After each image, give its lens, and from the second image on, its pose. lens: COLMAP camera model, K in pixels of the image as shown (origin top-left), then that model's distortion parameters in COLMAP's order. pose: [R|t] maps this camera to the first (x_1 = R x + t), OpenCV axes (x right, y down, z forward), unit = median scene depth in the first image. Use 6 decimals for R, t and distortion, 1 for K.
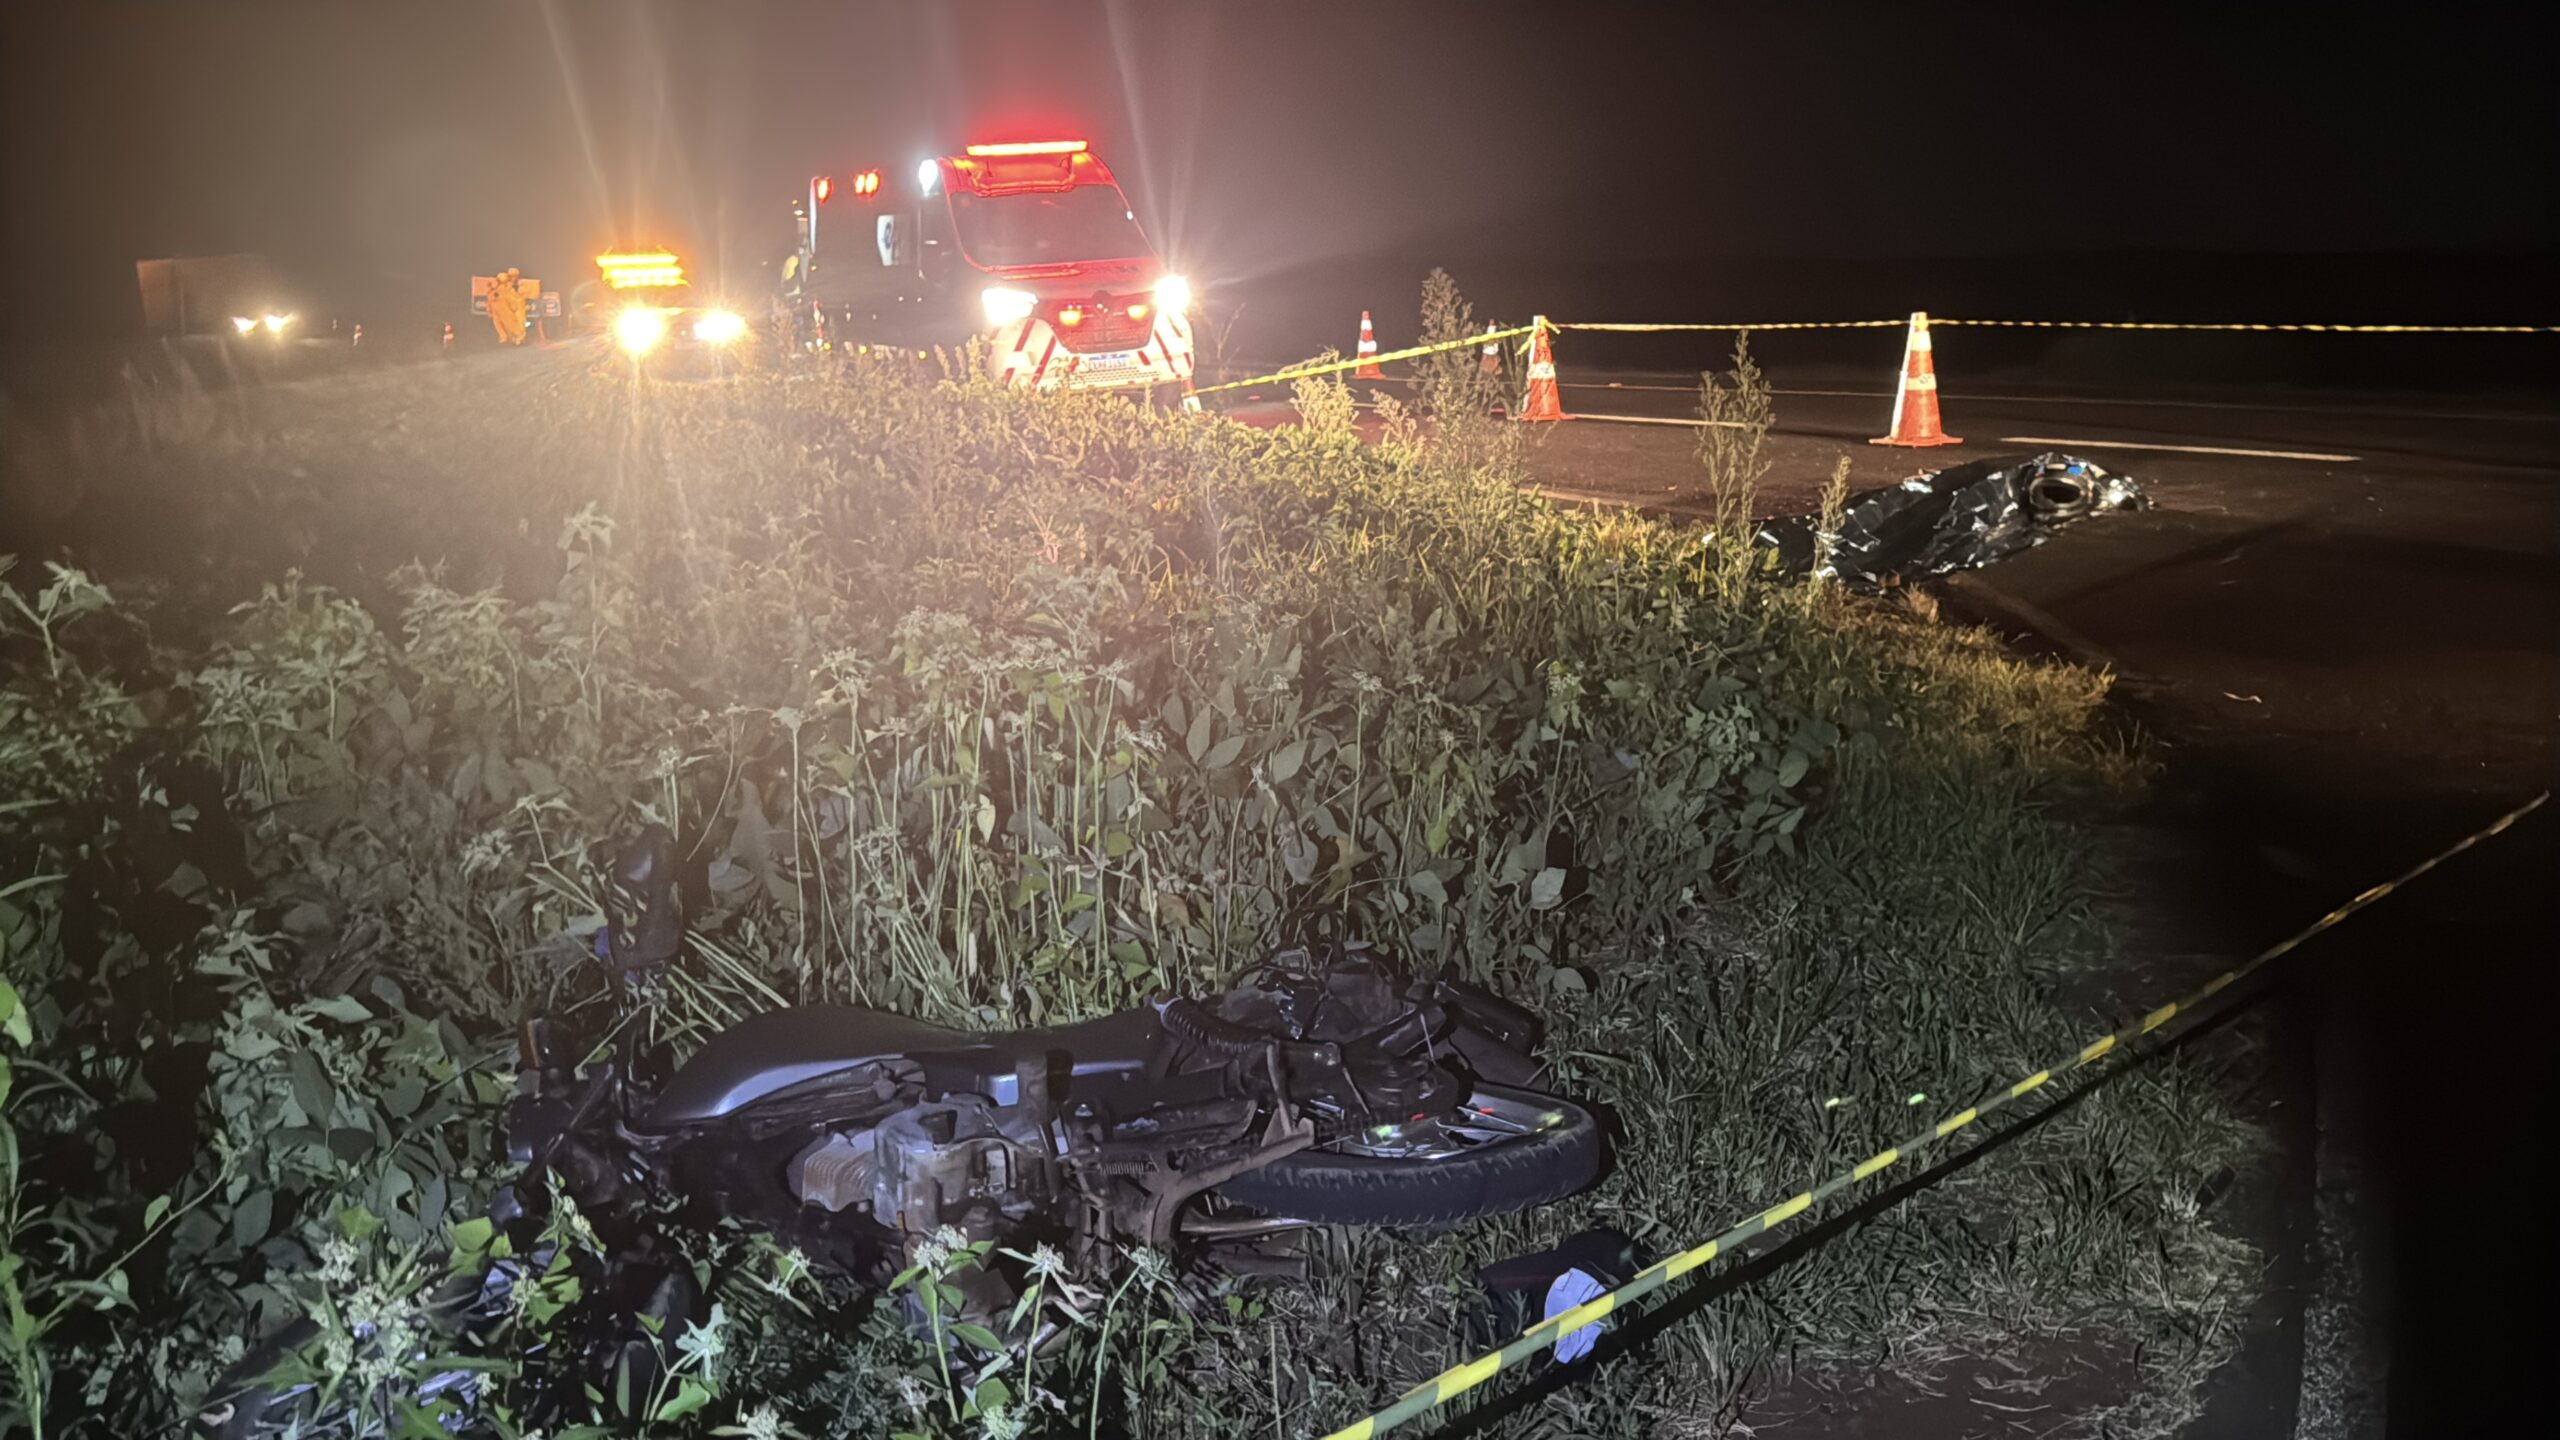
lens RADIAL K [[2218.3, 0, 1289.7], [0, 2218.3, 706.4], [0, 0, 1]] dist [0.006812, -0.062621]
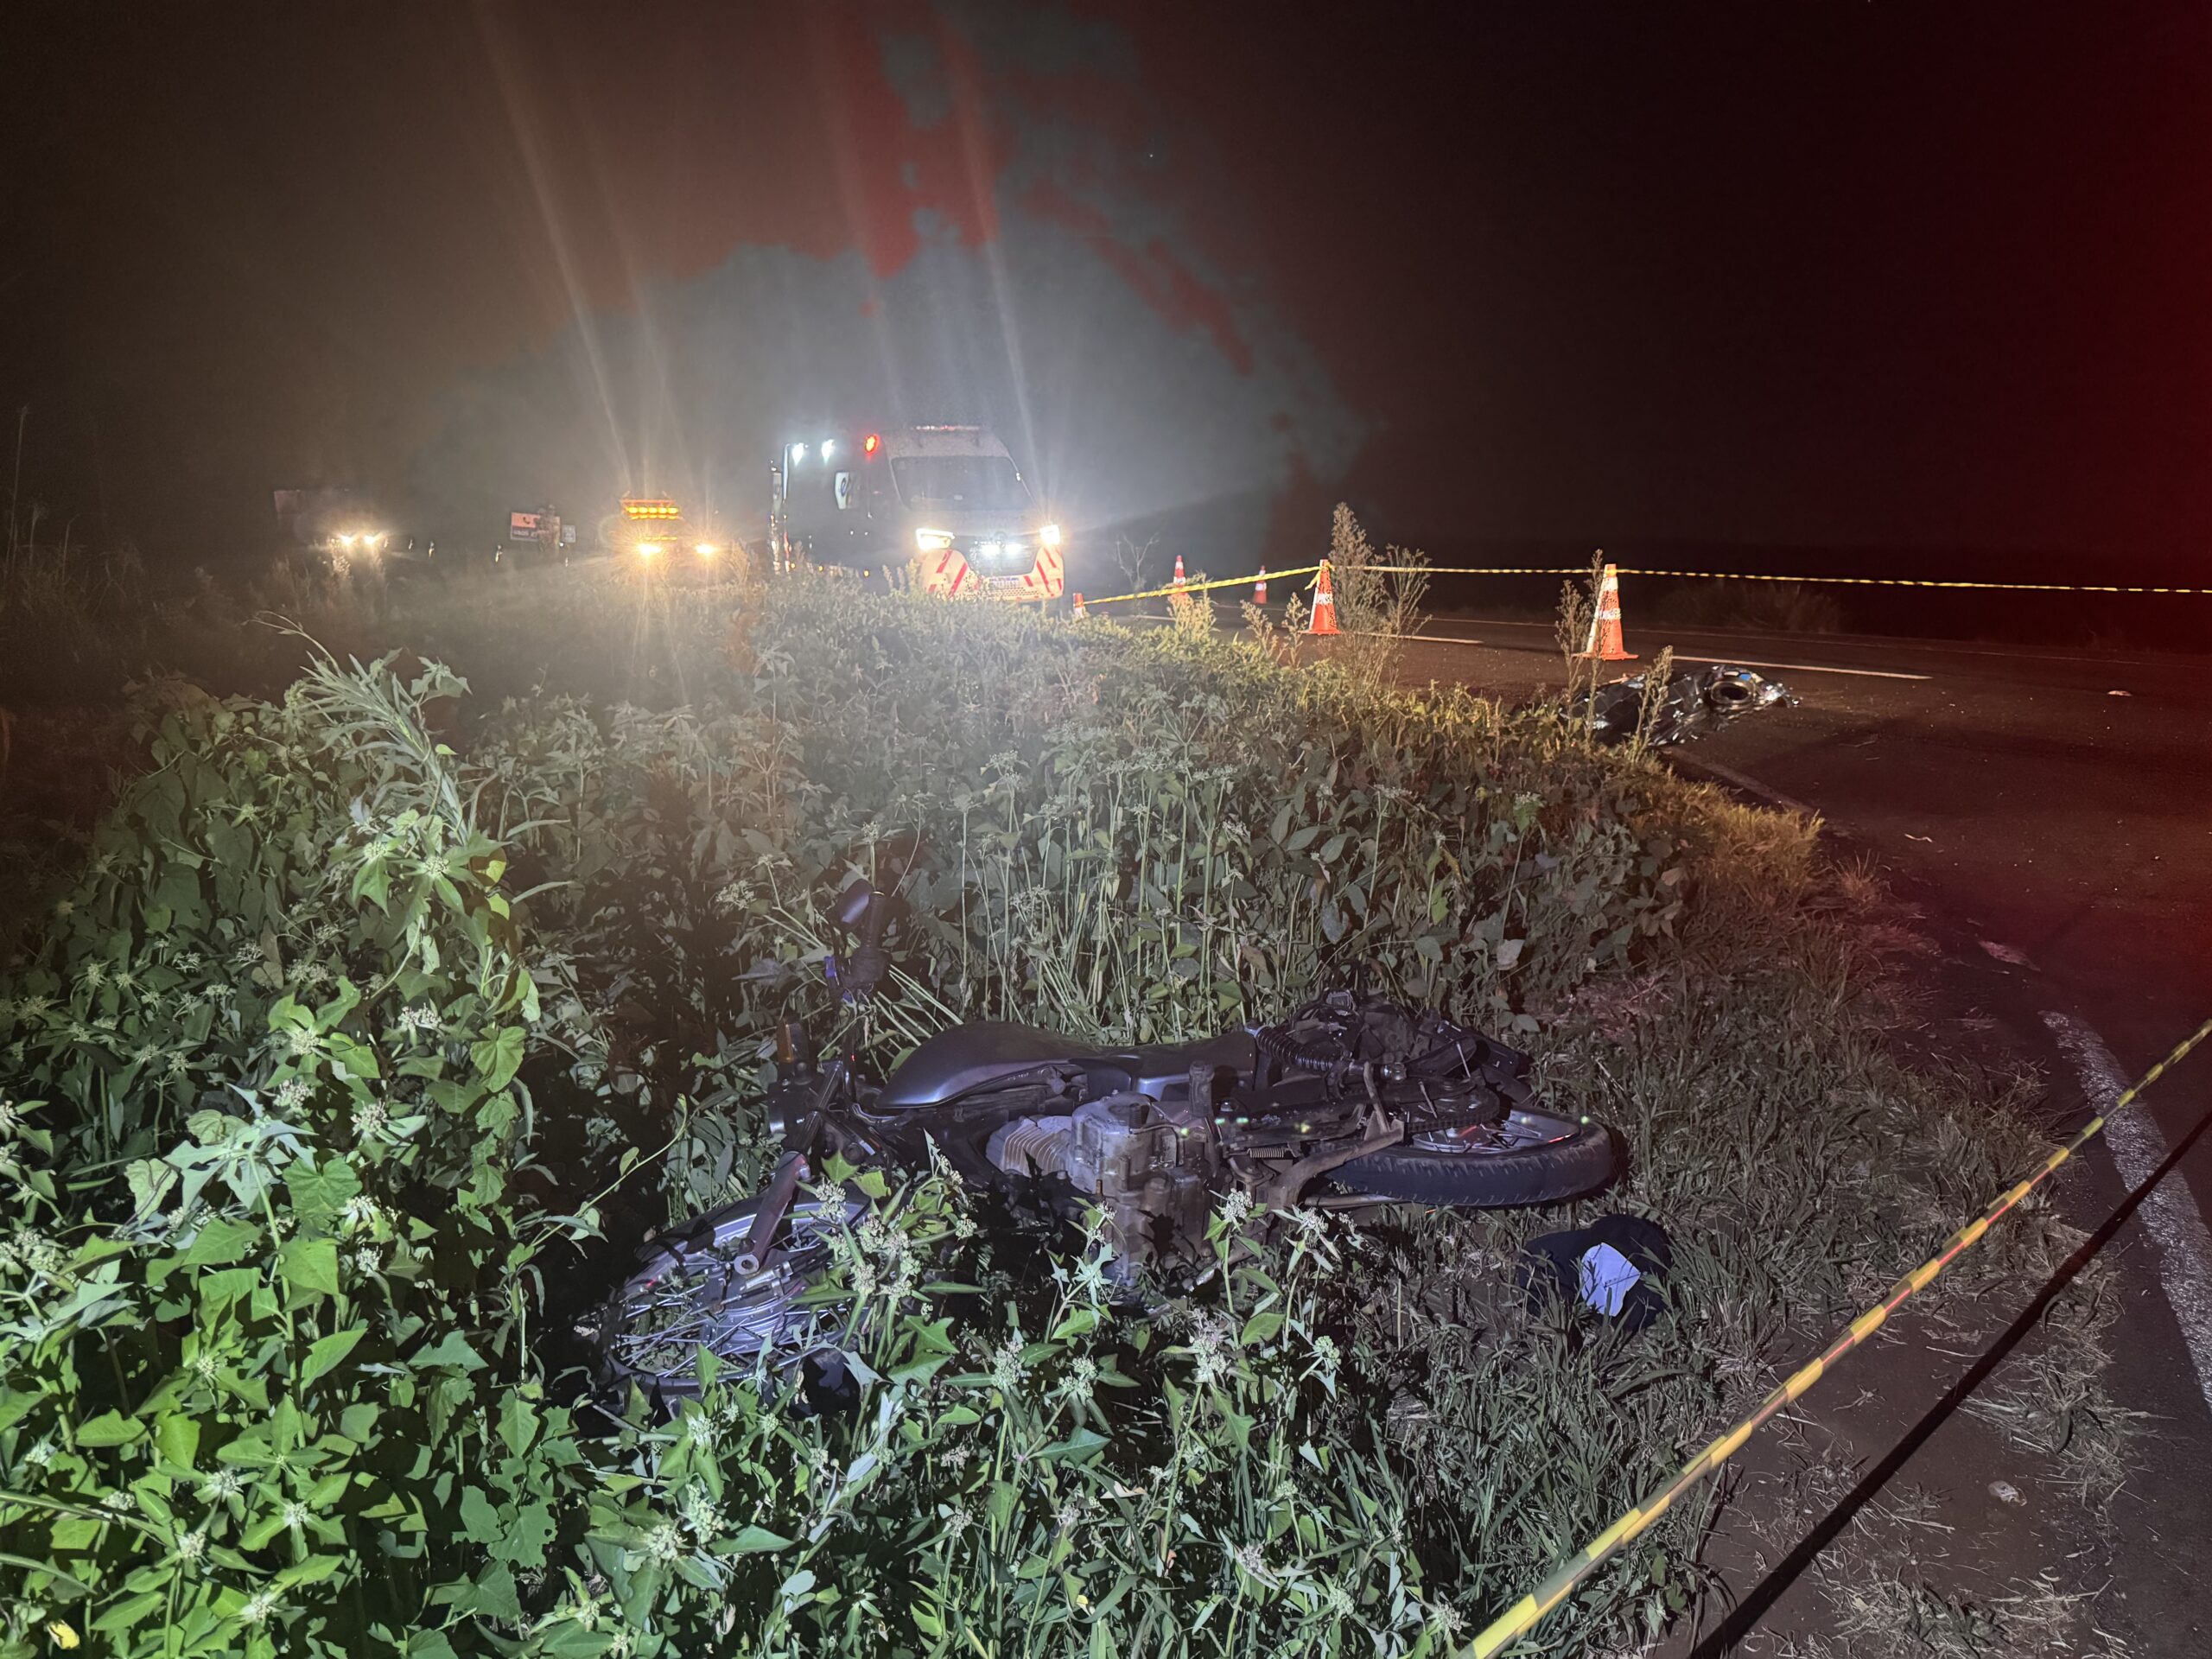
lens RADIAL K [[1572.4, 0, 1106.4], [0, 1572.4, 842.2], [0, 0, 1]] dist [-0.002567, -0.020309]
pose [[0.999270, 0.032739, 0.019691, -0.146688], [-0.032745, 0.999464, -0.000038, 0.023635], [-0.019682, -0.000607, 0.999806, 0.065976]]
